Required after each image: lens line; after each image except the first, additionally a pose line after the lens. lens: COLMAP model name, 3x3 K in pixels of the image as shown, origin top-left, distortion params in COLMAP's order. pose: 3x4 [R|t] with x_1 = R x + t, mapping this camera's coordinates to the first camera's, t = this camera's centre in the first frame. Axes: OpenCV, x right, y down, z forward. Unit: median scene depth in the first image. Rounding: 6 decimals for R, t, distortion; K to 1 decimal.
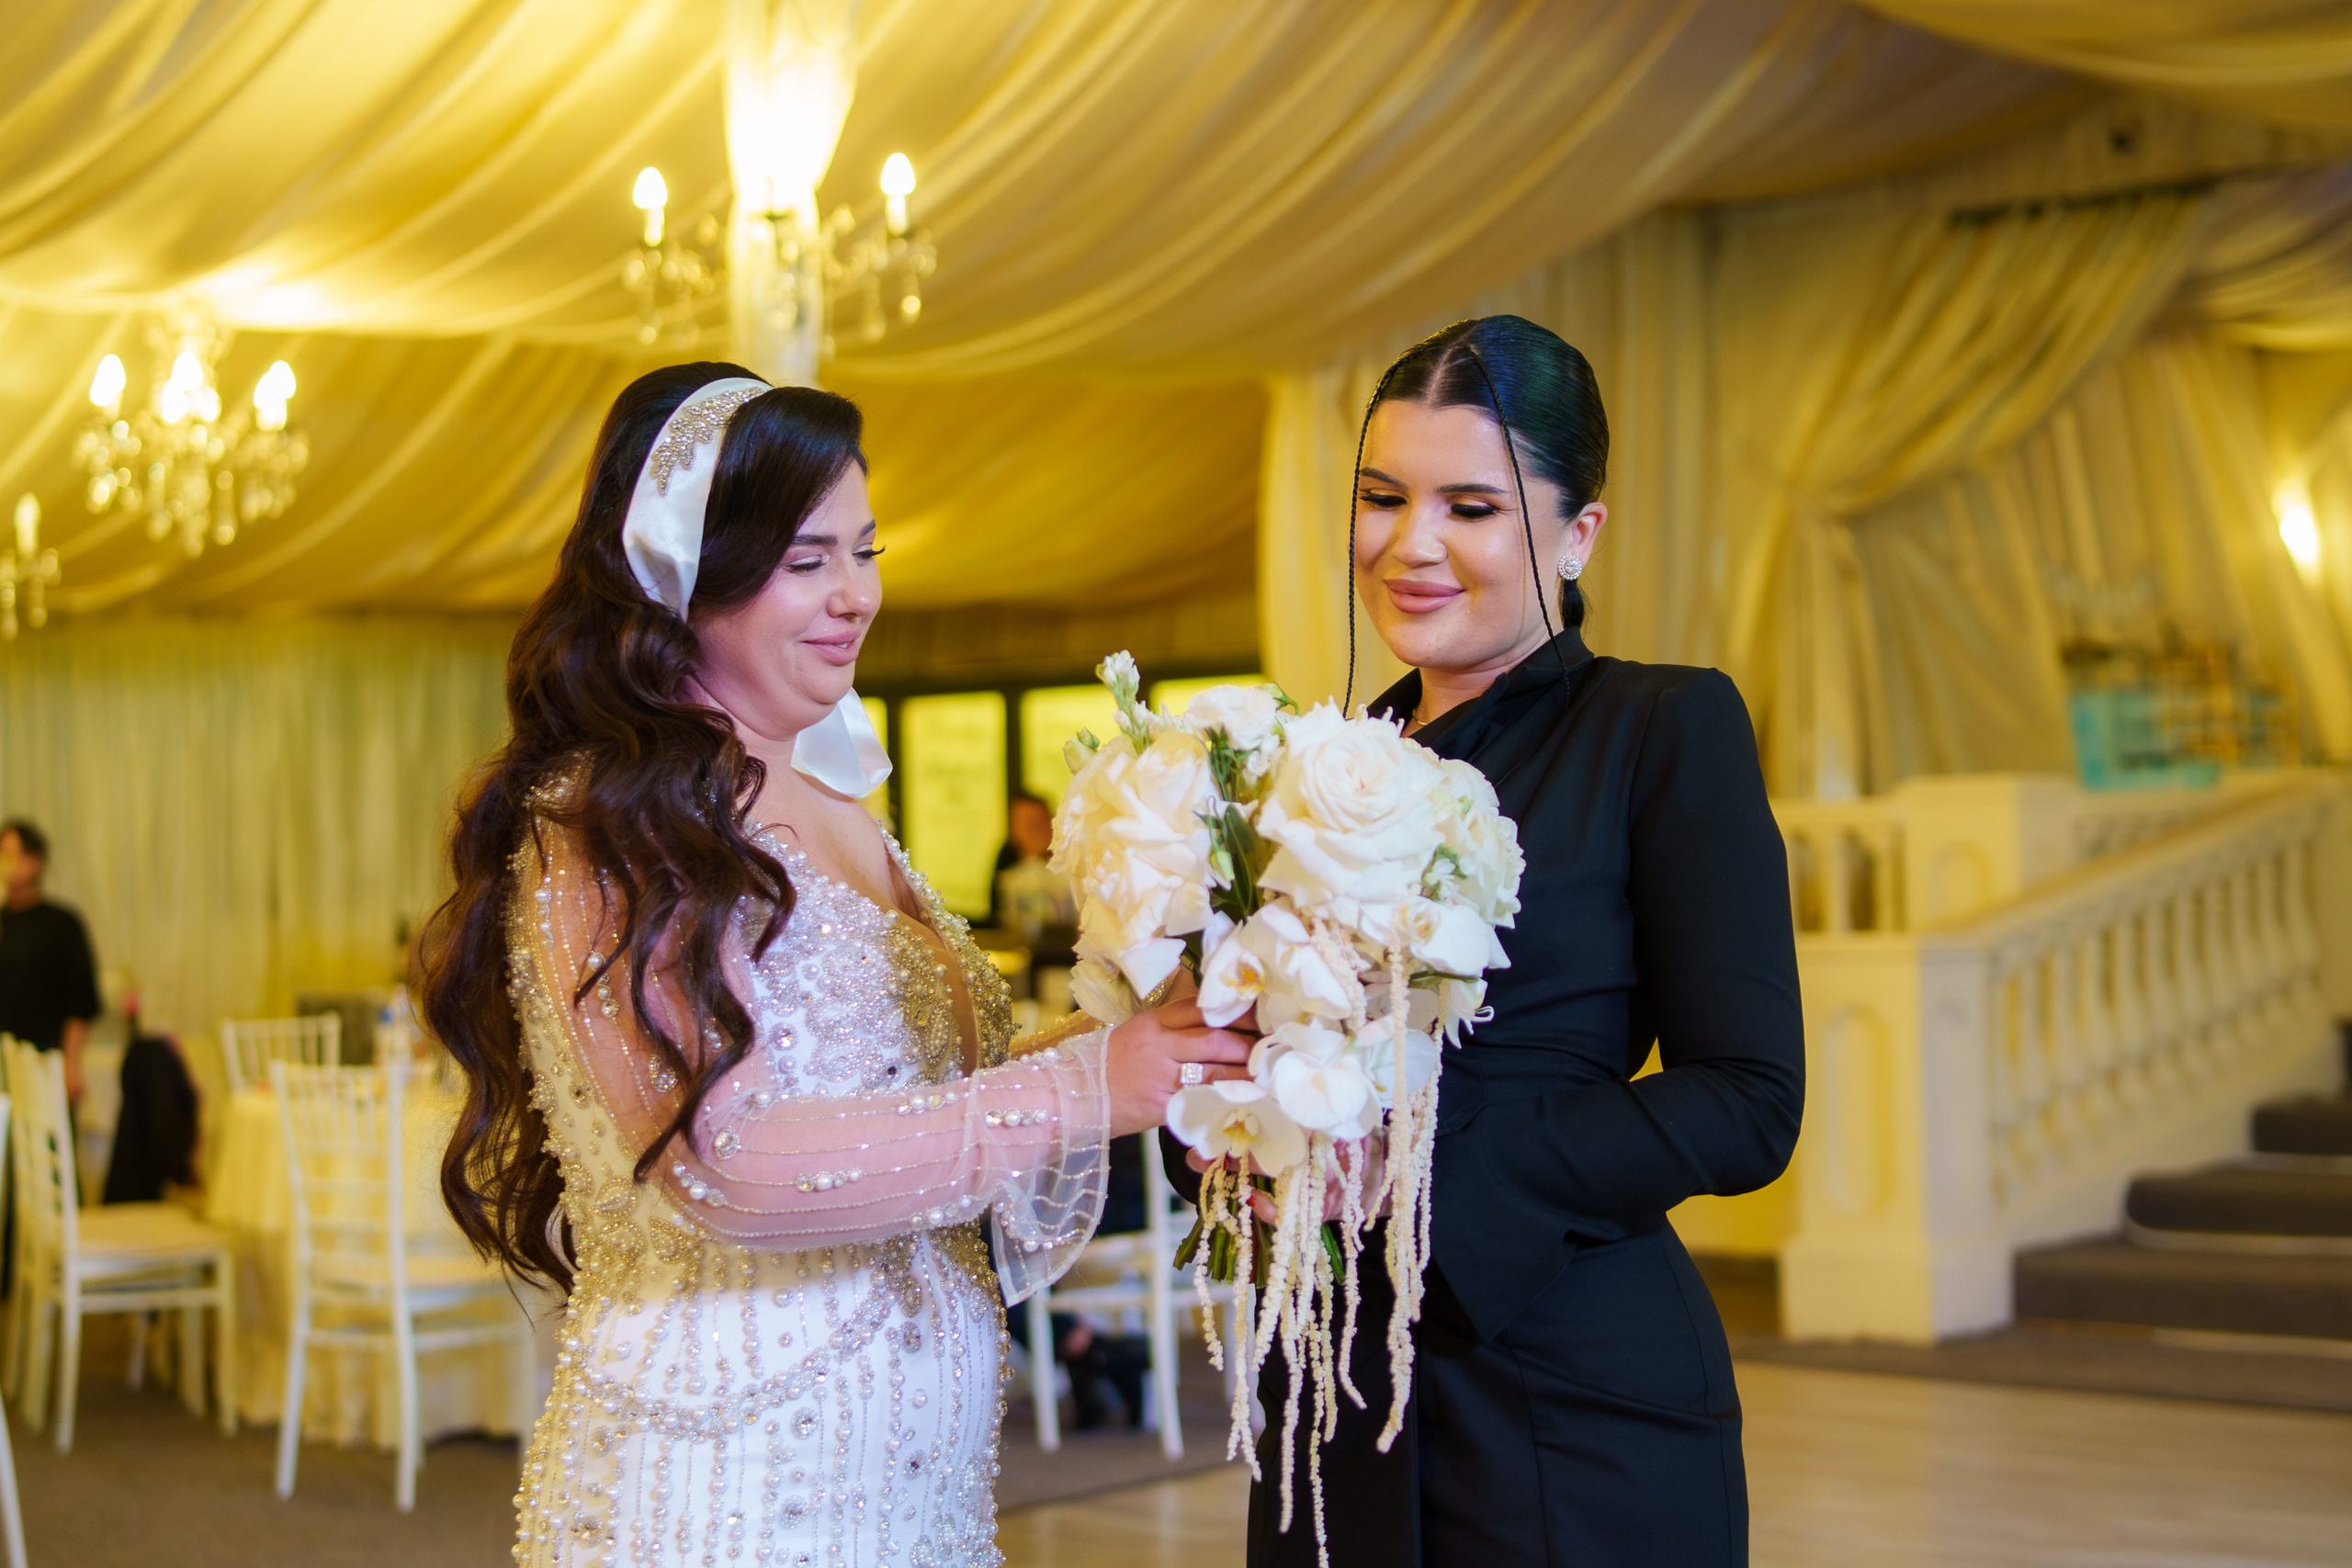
lens RADIAL K [[3459.1, 0, 1208.5], [0, 3459.1, 771.2], [0, 0, 1]] dist [-0.087199, 0.000000]
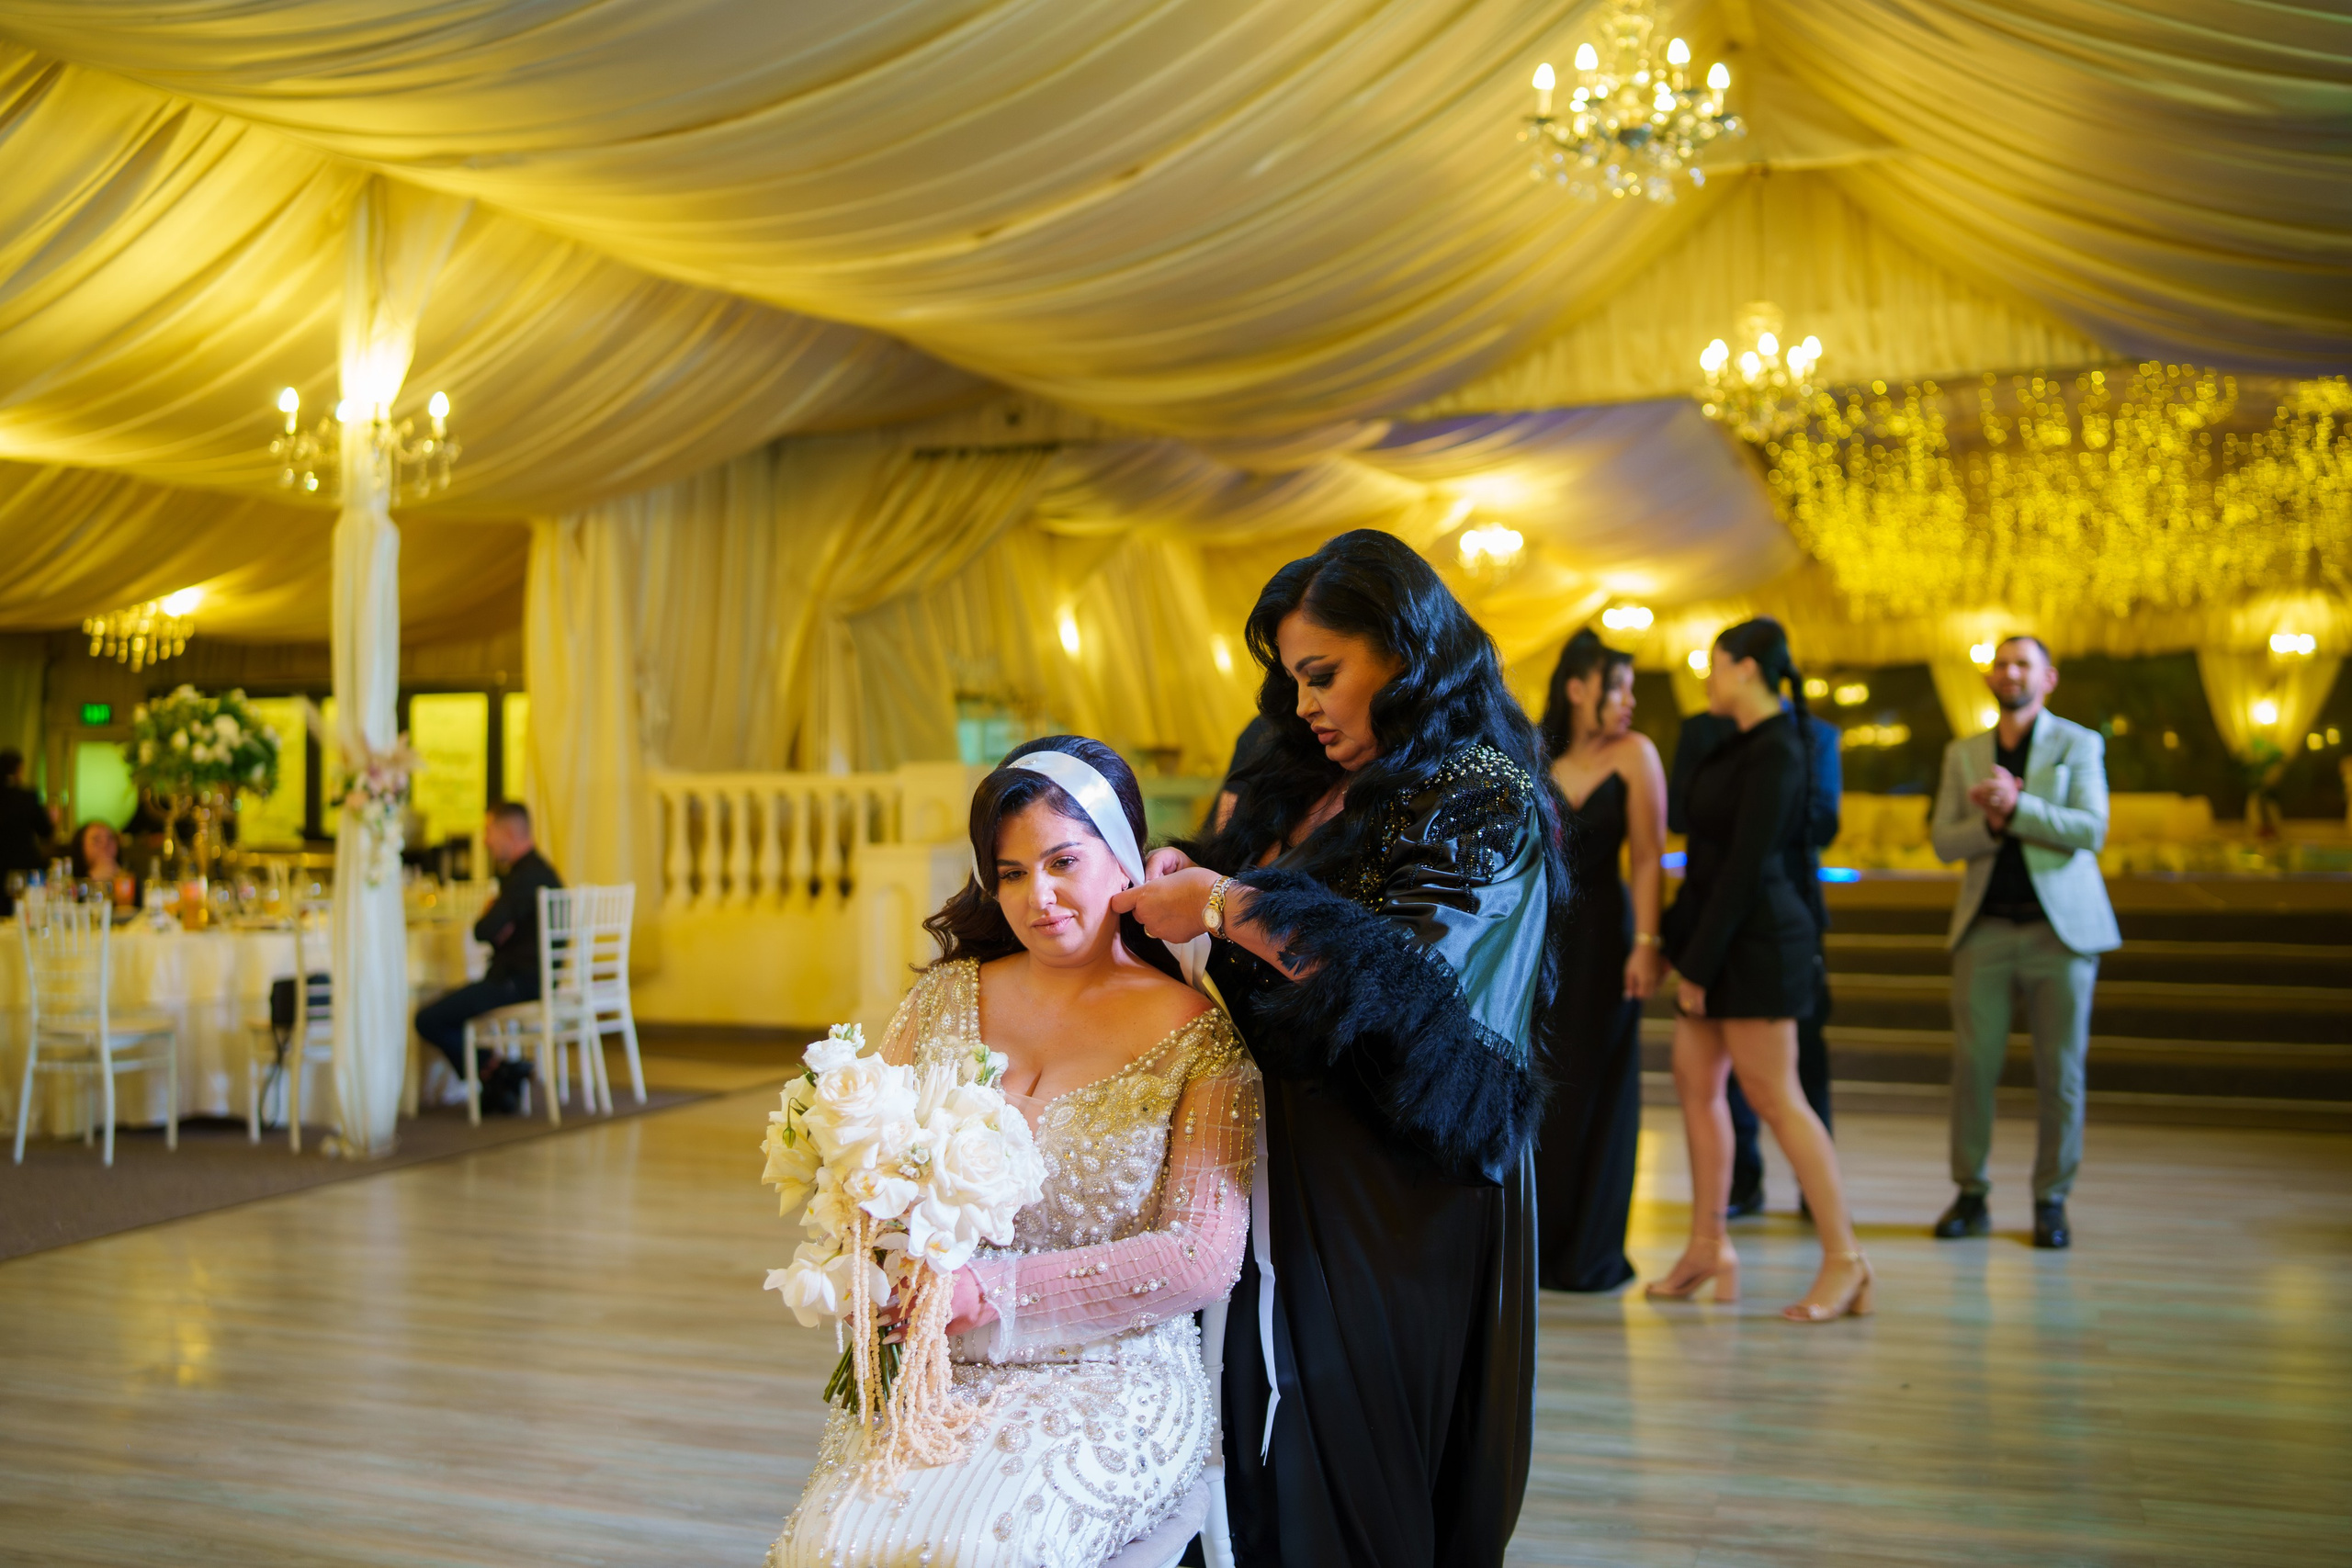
lens RADIAL K [[2264.2, 0, 1183.6], [0, 2264.2, 769.0], [0, 0, 1]] dist [-0.060569, 0.000000]
pose [[0.915843, 0.026249, 0.400677, -0.158329], [-0.025450, 0.999649, -0.007317, 0.011545], [-0.400728, -0.003496, 0.916190, -0.176112]]
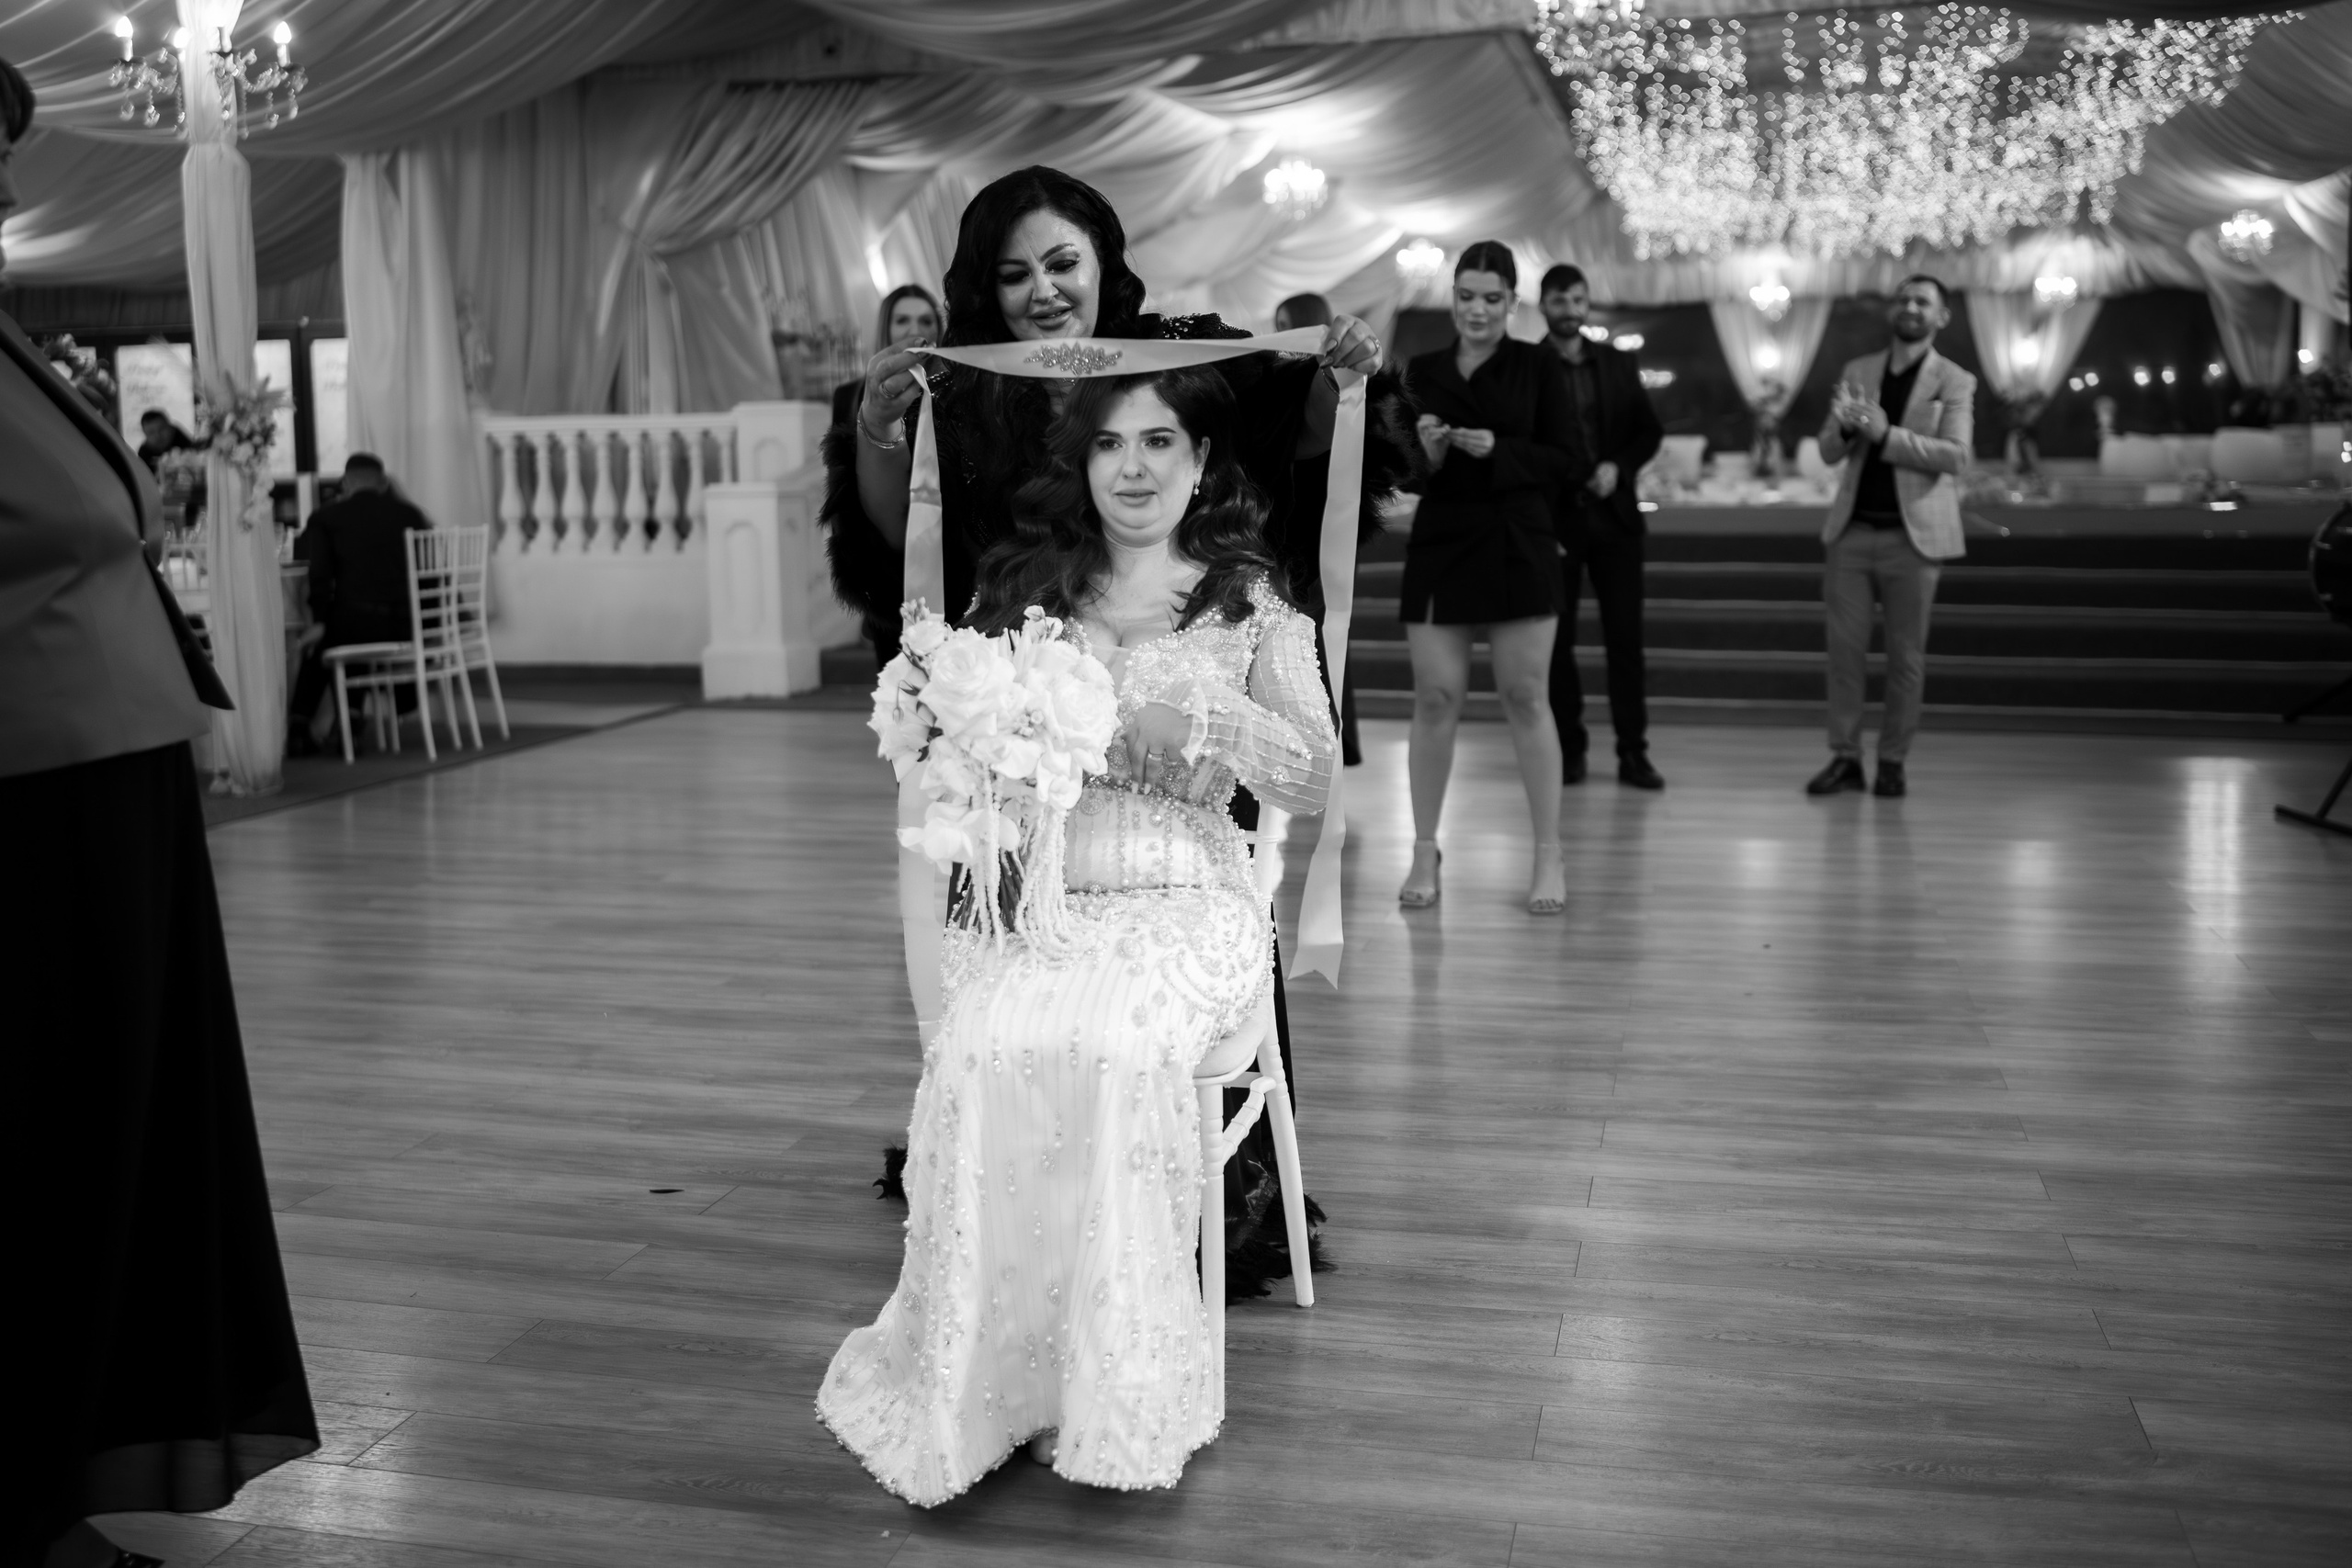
lens RADIAL K [[2264.2, 0, 1167.5], [0, 2264.2, 763.0], [0, 0, 1]] dist [-0.060569, 0.000000]
pose [[0.873972, -0.054232, 0.482941, -0.208391], [-0.017418, 0.989620, 0.142651, 0.018659], [-0.485665, -0.133085, 0.863955, -0.191671]]
